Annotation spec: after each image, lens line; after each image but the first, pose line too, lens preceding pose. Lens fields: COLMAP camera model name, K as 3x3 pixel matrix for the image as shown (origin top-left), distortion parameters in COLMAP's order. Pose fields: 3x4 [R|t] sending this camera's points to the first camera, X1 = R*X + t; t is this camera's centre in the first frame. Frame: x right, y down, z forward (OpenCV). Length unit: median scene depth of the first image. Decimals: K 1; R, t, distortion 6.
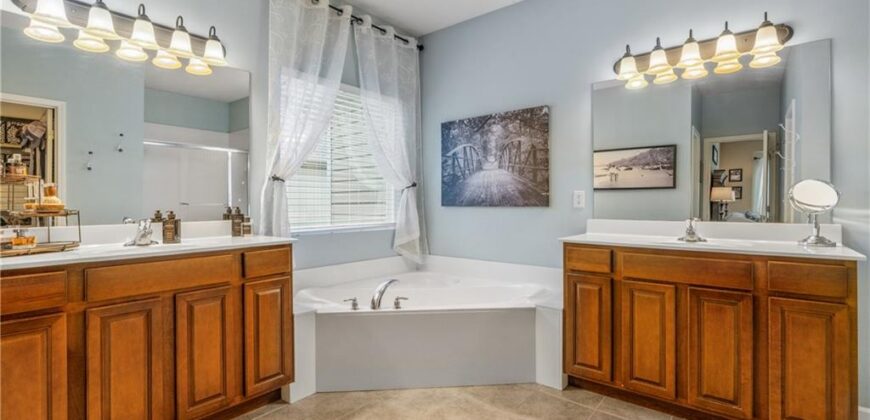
lens RADIAL K [[386.1, 0, 435.0], [0, 386.1, 210.0], [0, 0, 1]] dist [-0.008200, 0.001068]
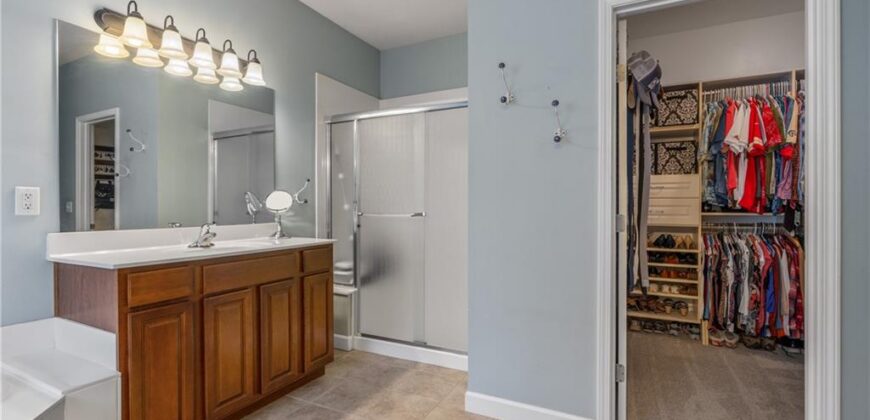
lens RADIAL K [[386.1, 0, 435.0], [0, 386.1, 210.0], [0, 0, 1]] dist [-0.008200, 0.001068]
pose [[-0.210002, 0.000926, 0.977701, -0.445259], [0.023771, 0.999709, 0.004159, -0.002900], [-0.977412, 0.024114, -0.209963, 0.682427]]
